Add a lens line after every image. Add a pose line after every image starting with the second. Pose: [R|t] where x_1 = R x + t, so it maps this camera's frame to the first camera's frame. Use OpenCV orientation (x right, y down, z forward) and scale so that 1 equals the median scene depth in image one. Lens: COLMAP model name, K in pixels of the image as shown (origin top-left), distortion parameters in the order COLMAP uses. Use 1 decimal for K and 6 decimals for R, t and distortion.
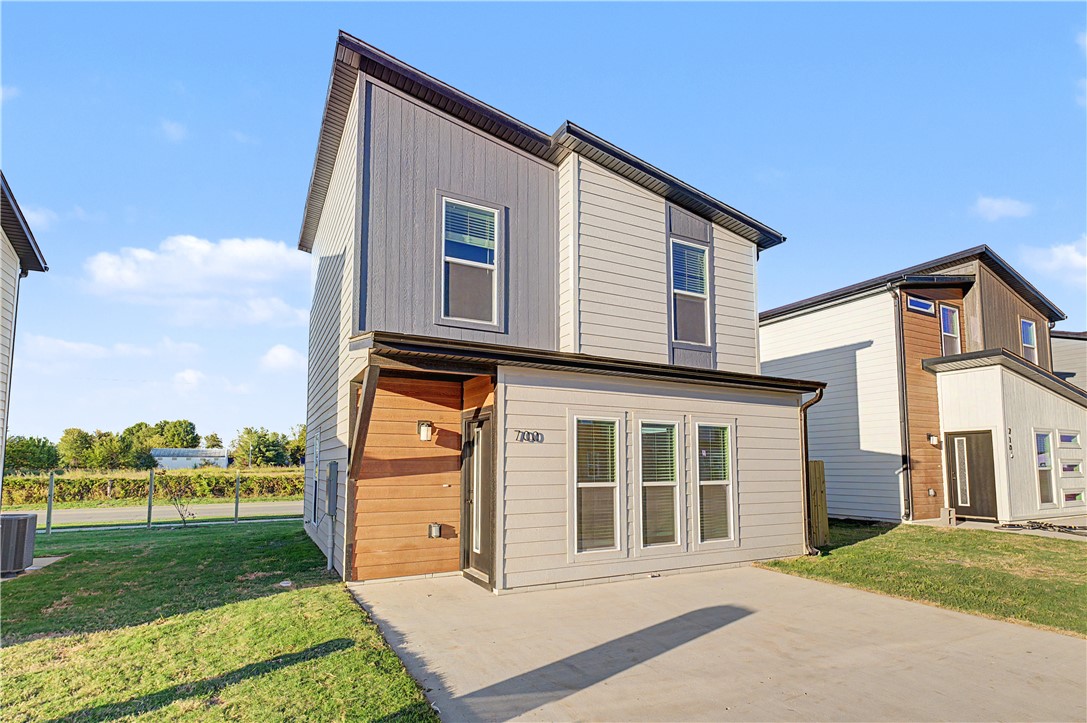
lens RADIAL K [[534.9, 0, 540.9], [0, 534.9, 404.3], [0, 0, 1]] dist [0.003374, 0.000771]
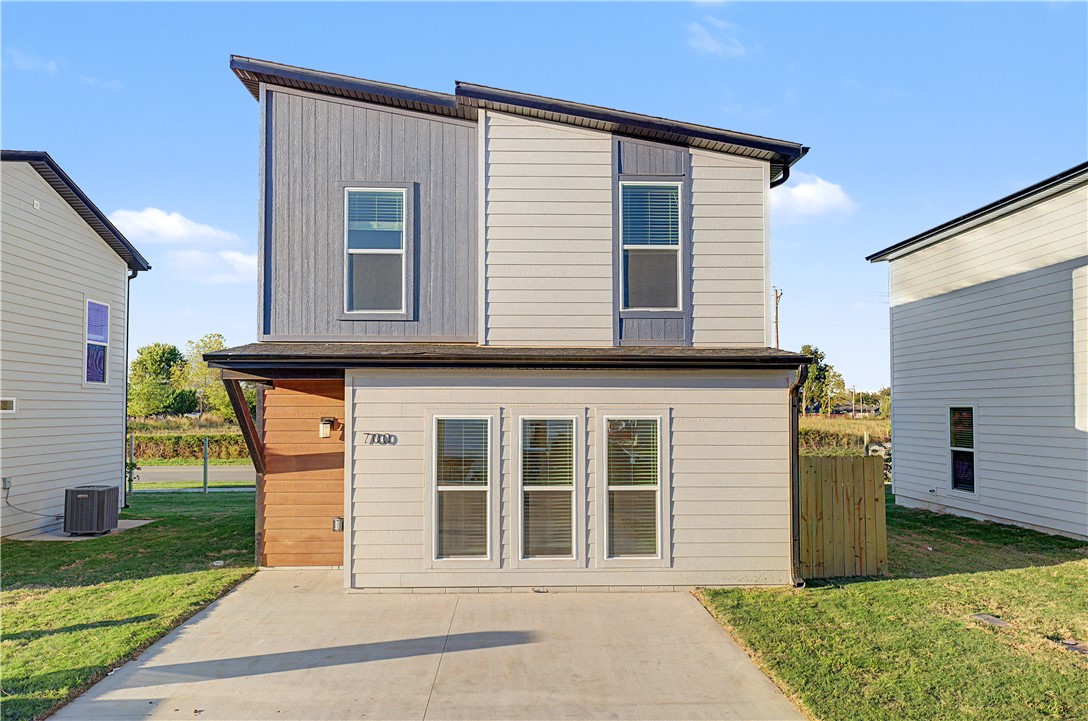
lens RADIAL K [[720.4, 0, 539.3], [0, 720.4, 361.8], [0, 0, 1]] dist [0.003237, 0.001774]
pose [[0.902131, -0.027771, -0.430568, 0.681756], [0.048599, 0.998116, 0.037449, -0.097725], [0.428717, -0.054709, 0.901781, -0.057257]]
